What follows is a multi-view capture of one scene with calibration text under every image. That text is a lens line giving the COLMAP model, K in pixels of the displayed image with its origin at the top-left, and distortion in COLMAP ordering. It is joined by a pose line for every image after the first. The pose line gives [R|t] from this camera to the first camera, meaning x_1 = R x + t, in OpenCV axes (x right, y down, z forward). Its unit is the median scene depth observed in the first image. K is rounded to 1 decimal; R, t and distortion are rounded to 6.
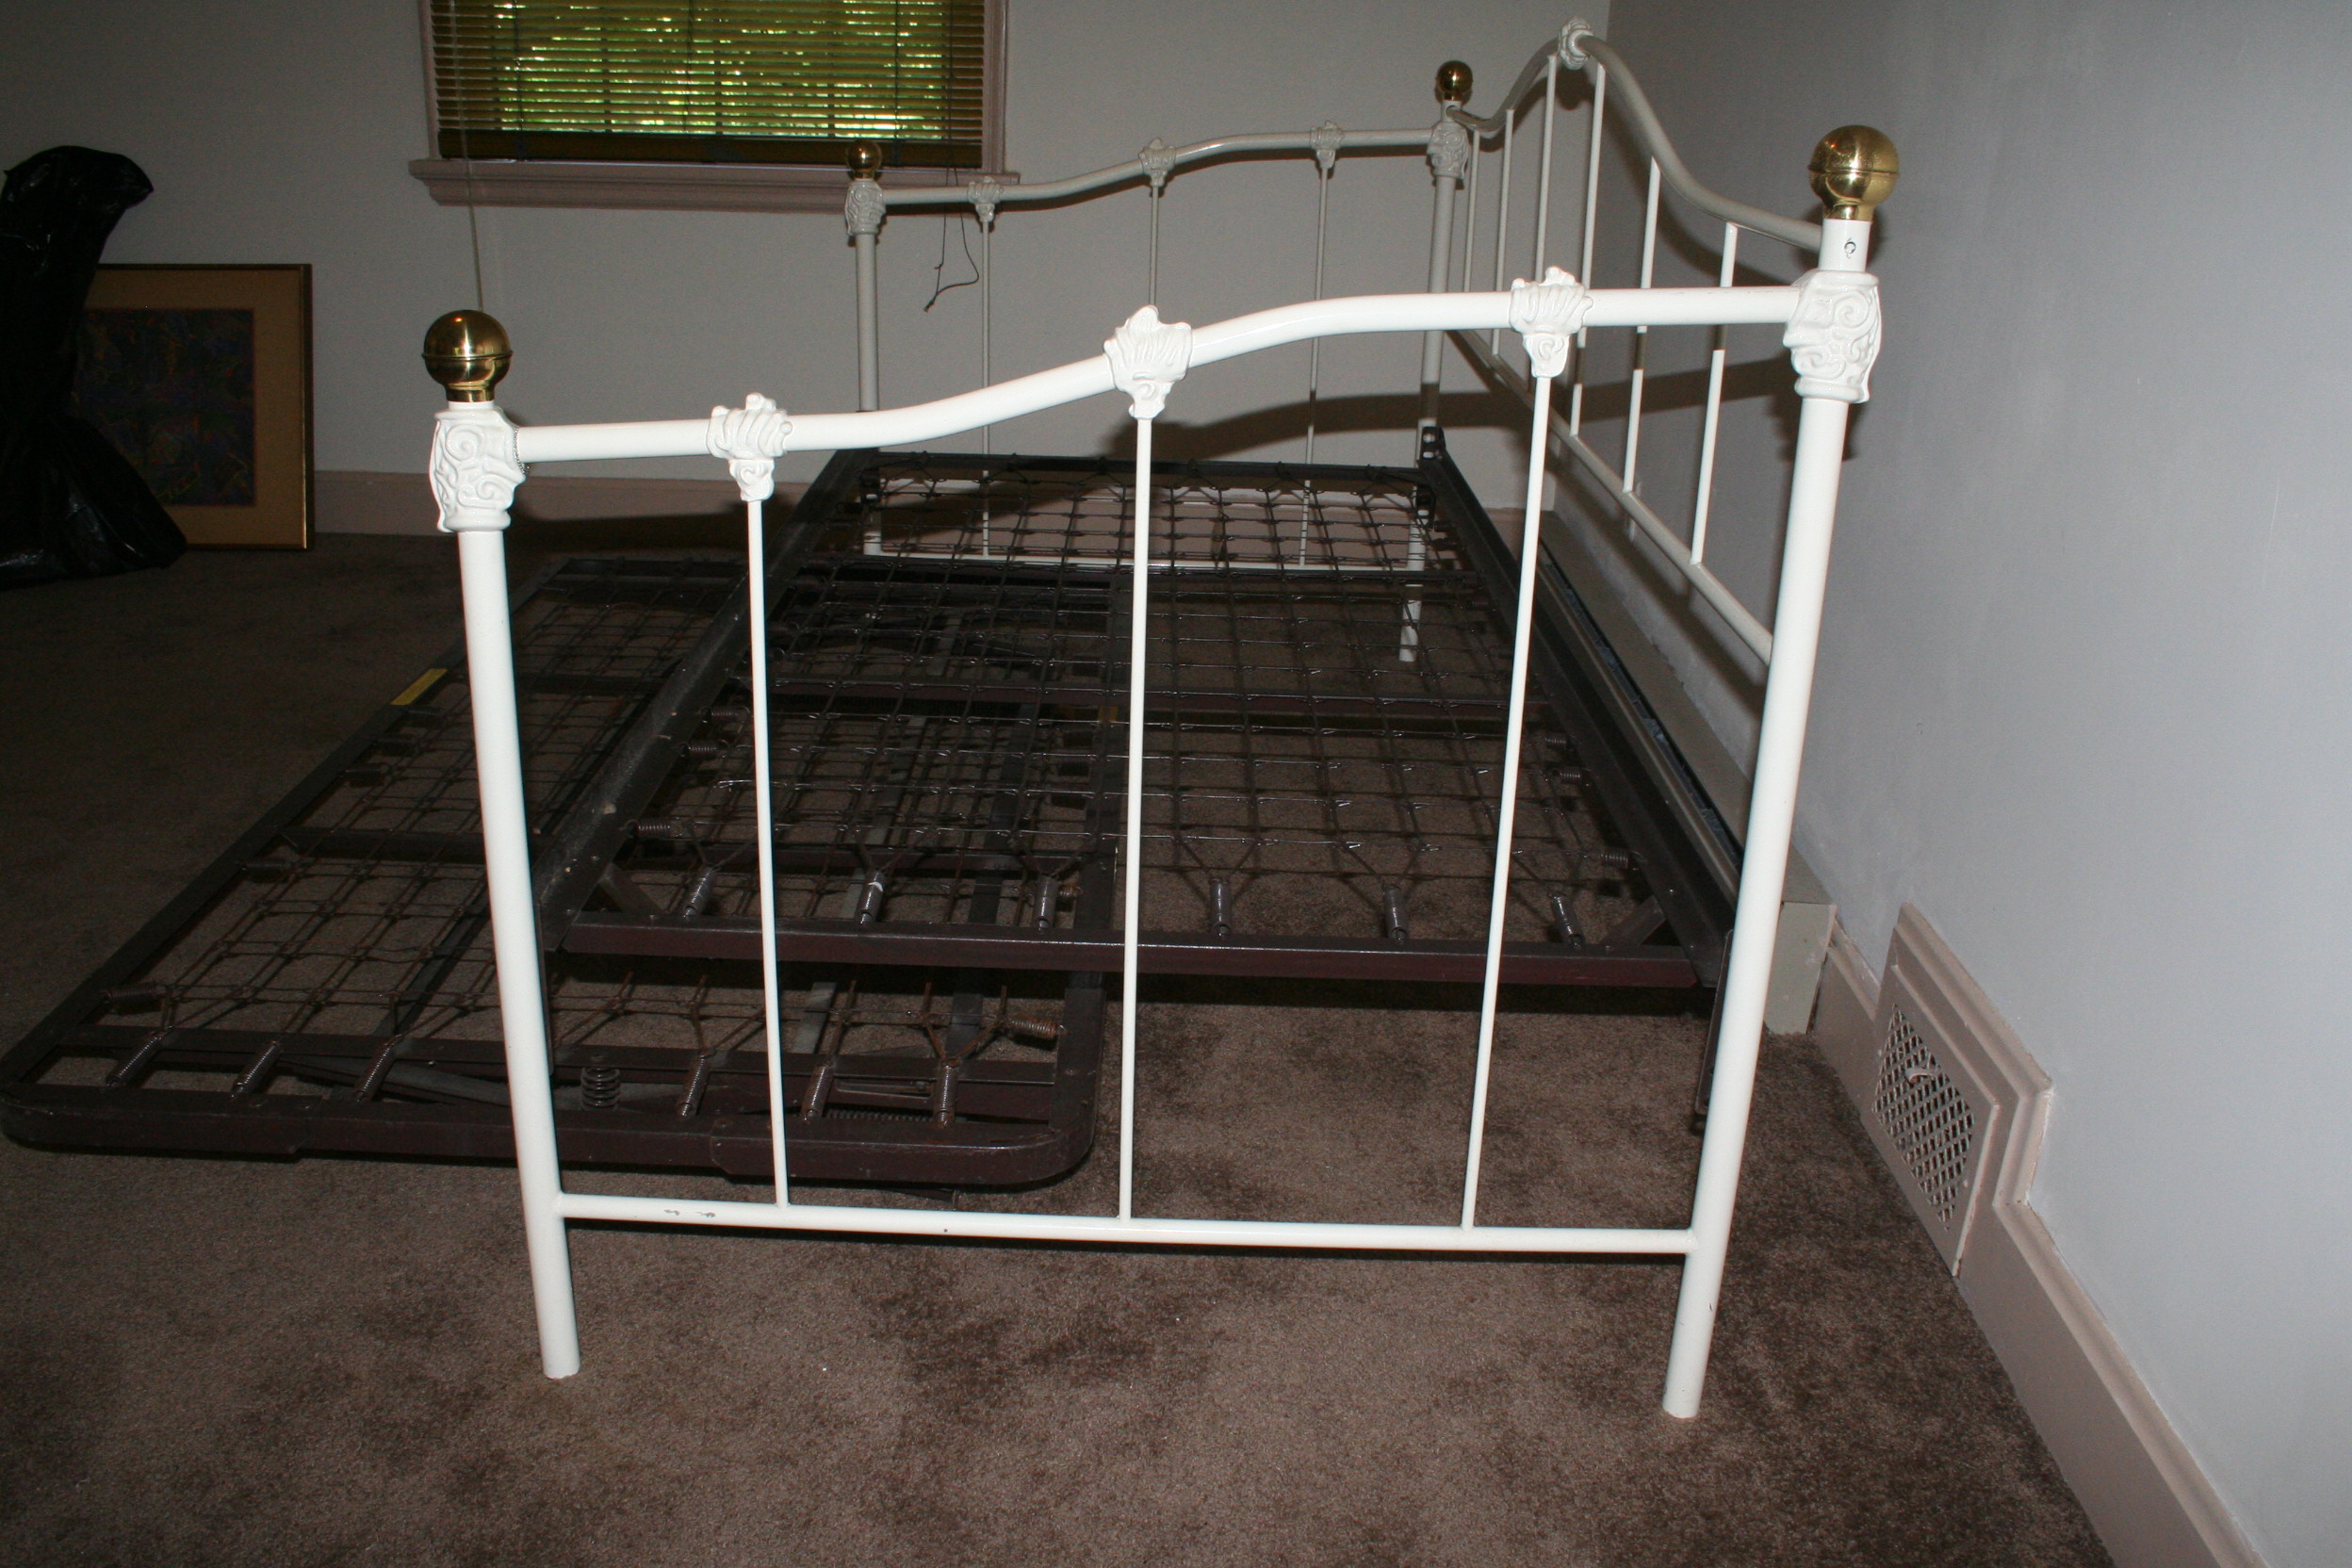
lens RADIAL K [[2019.4, 0, 1147.6], [0, 2019.4, 828.2], [0, 0, 1]] dist [-0.136720, 0.079477]
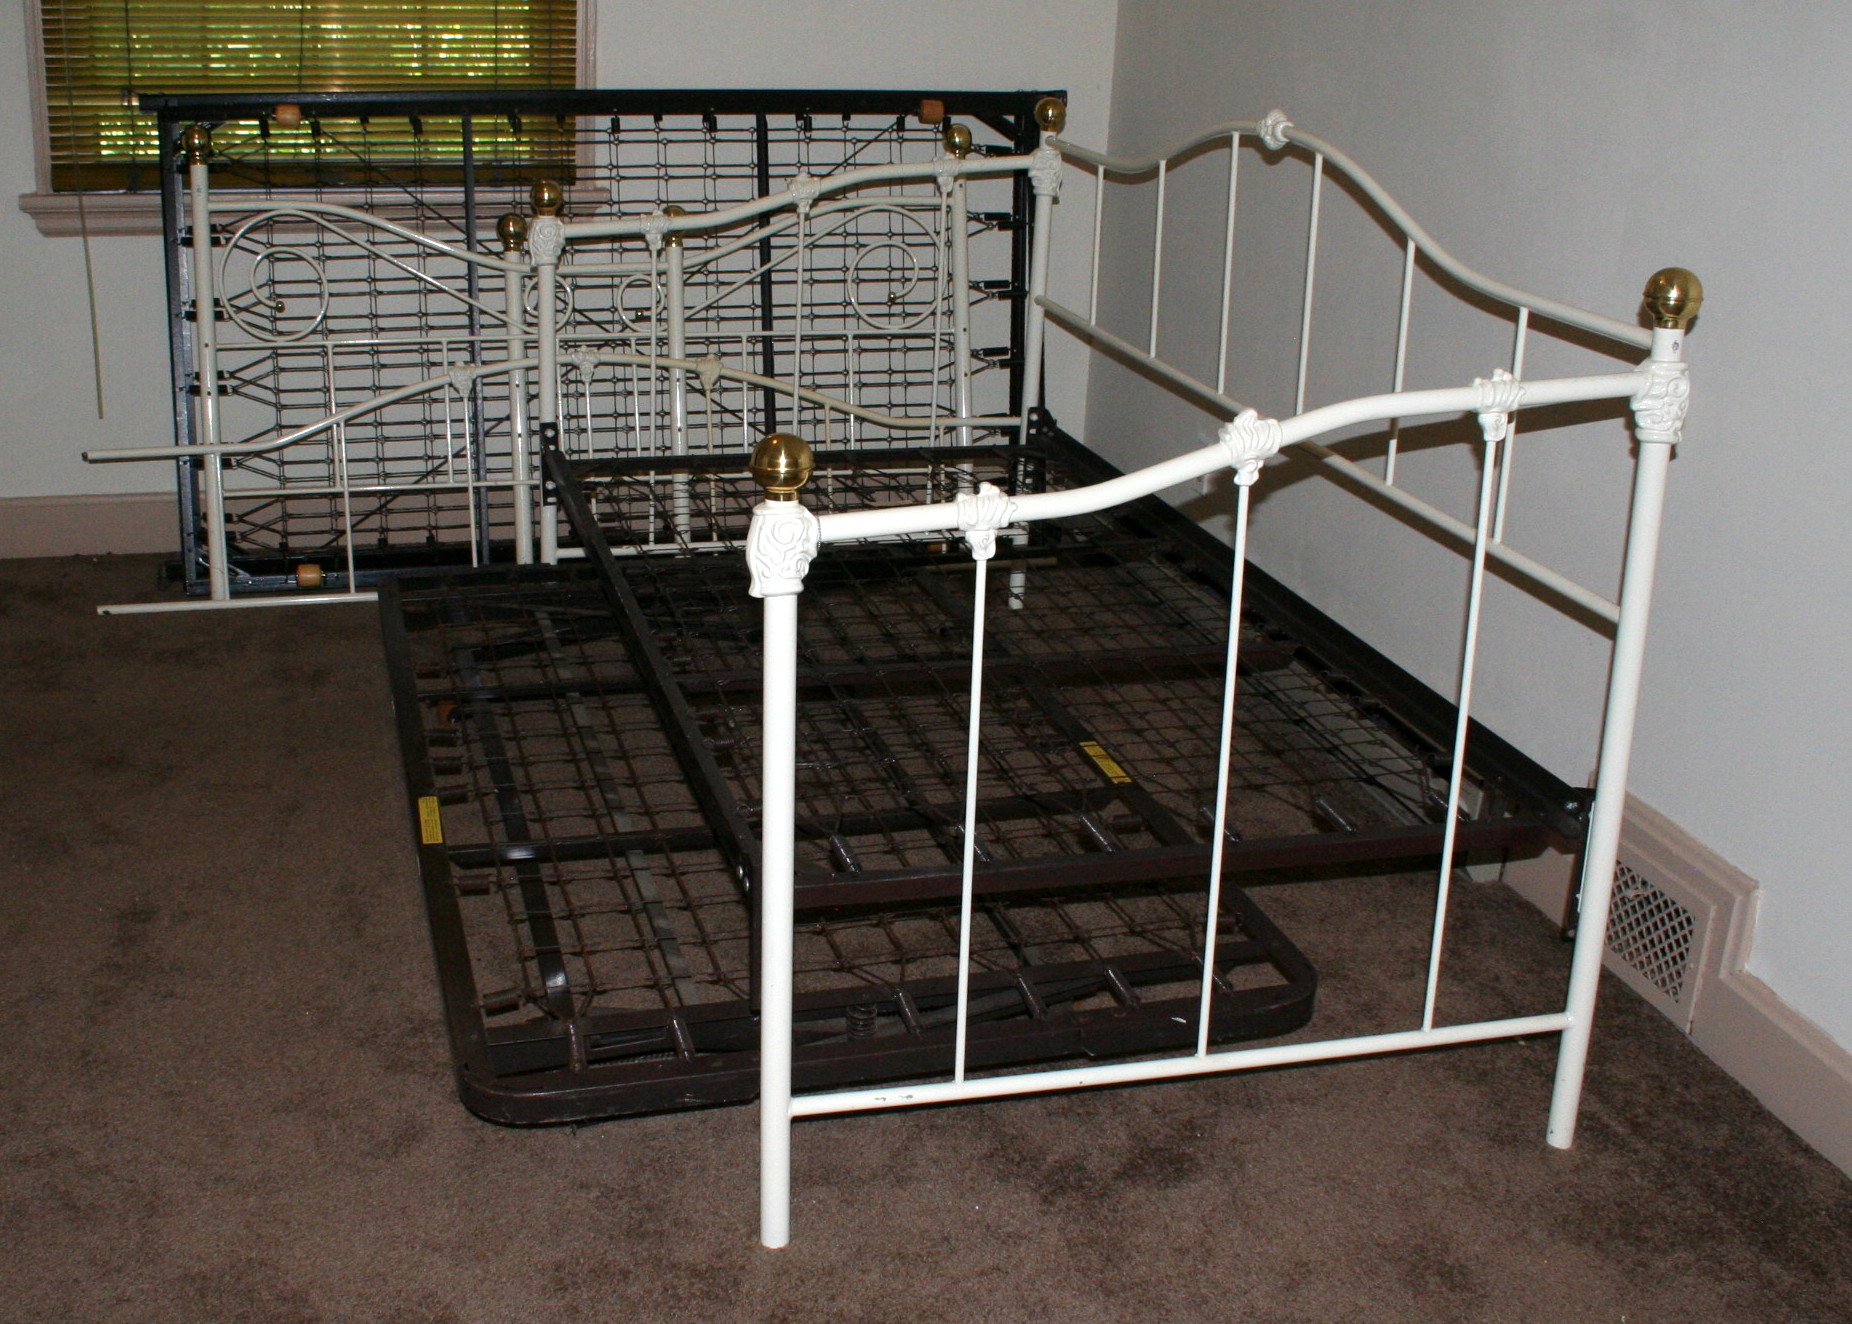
lens RADIAL K [[2161.8, 0, 844.5], [0, 2161.8, 711.0], [0, 0, 1]] dist [-0.102802, 0.000000]
pose [[0.967431, -0.091464, 0.236031, -0.550664], [0.096929, 0.995223, -0.011629, -0.043868], [-0.233840, 0.034129, 0.971676, -0.358998]]
